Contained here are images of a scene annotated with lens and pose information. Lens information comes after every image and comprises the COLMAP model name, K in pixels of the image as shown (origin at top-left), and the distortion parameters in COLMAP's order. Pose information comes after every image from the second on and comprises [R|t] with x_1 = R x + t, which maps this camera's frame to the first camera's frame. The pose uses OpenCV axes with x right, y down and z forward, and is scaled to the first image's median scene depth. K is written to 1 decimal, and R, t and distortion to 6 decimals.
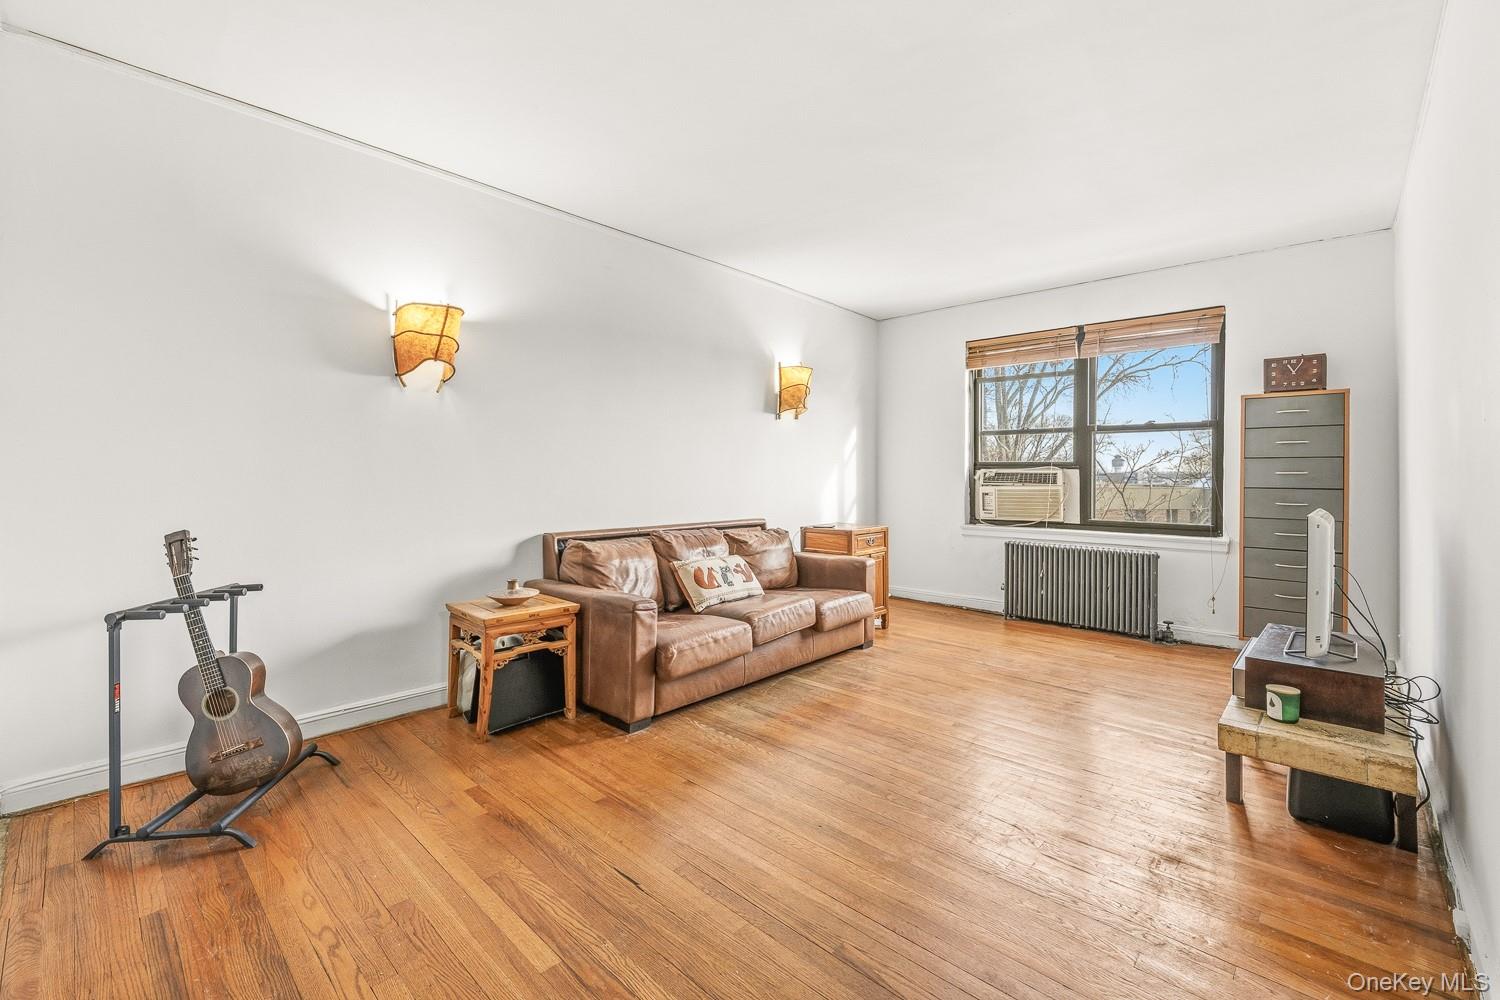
lens RADIAL K [[639.6, 0, 751.4], [0, 639.6, 481.9], [0, 0, 1]] dist [-0.001232, -0.000621]
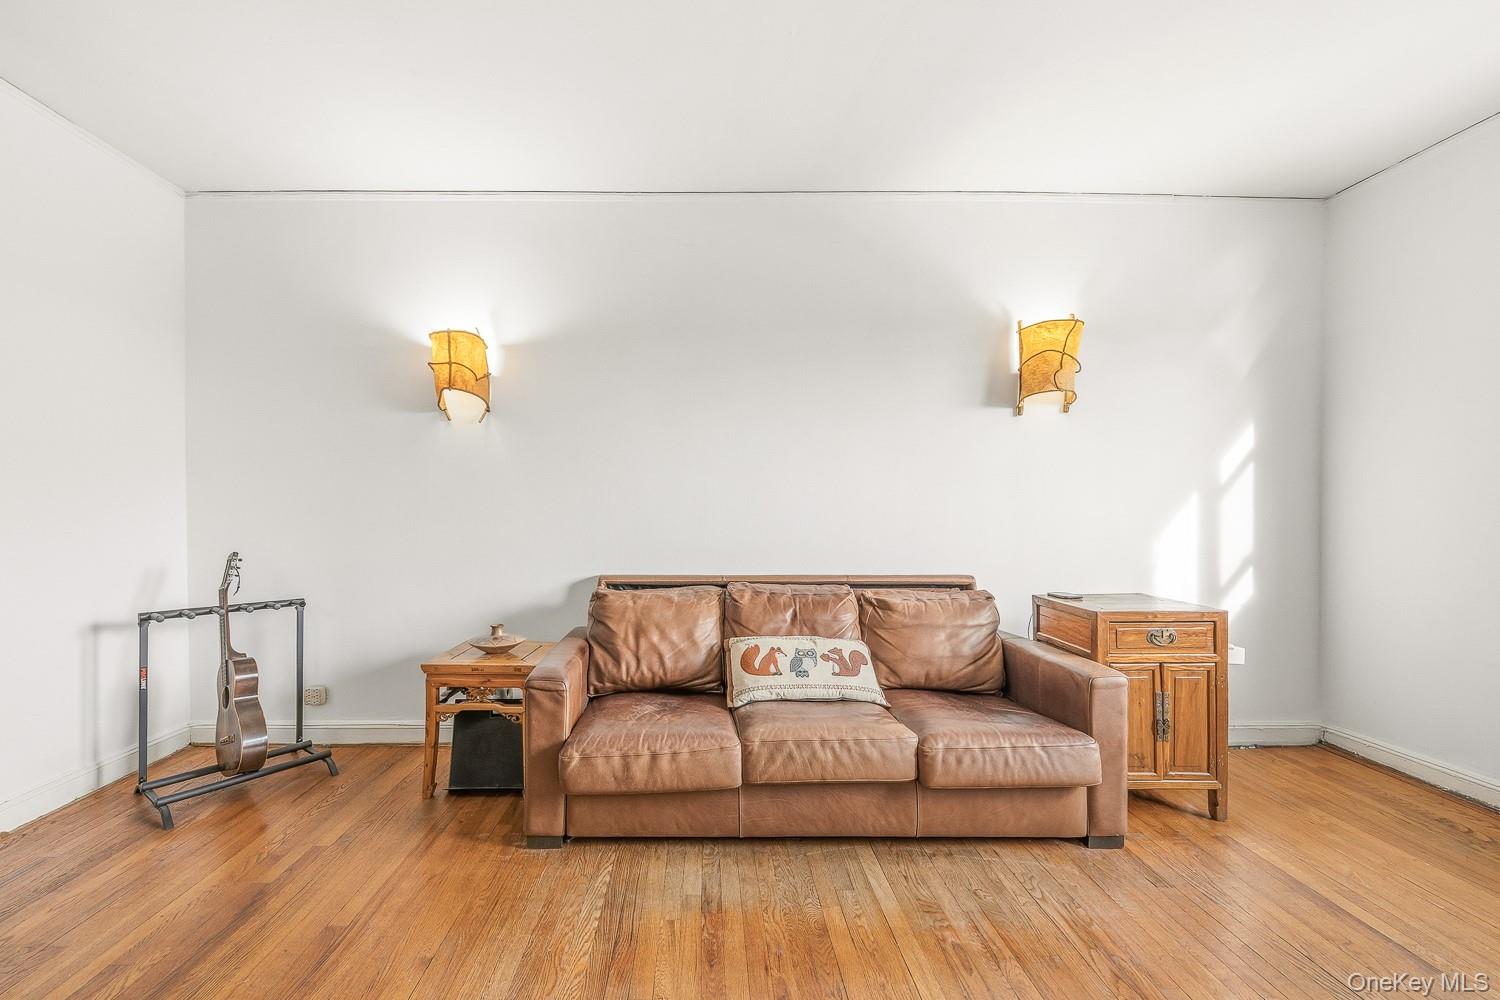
lens RADIAL K [[664.0, 0, 694.3], [0, 664.0, 508.6], [0, 0, 1]] dist [-0.001605, -0.000172]
pose [[0.680248, 0.003253, -0.732975, 0.490283], [-0.006546, 0.999977, -0.001637, -0.009159], [0.732953, 0.005911, 0.680254, 0.573862]]
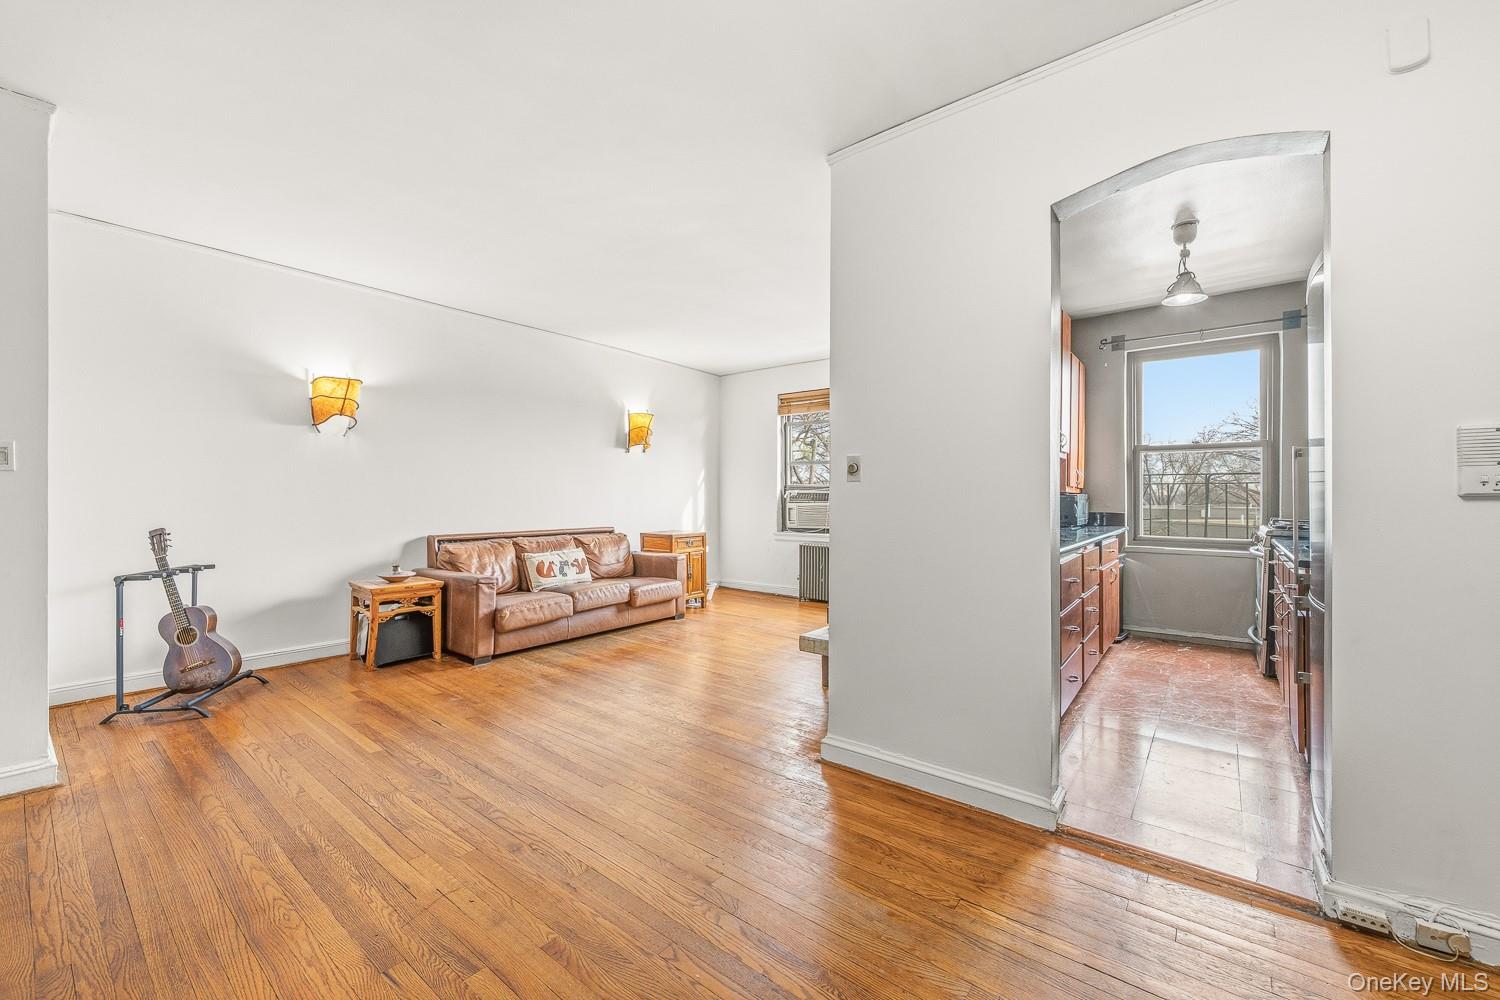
lens RADIAL K [[598.9, 0, 750.0], [0, 598.9, 500.0], [0, 0, 1]] dist [-0.000937, 0.000228]
pose [[0.996743, 0.002164, 0.080615, 0.324366], [-0.002038, 0.999997, -0.001649, 0.004187], [-0.080618, 0.001480, 0.996744, -0.435399]]
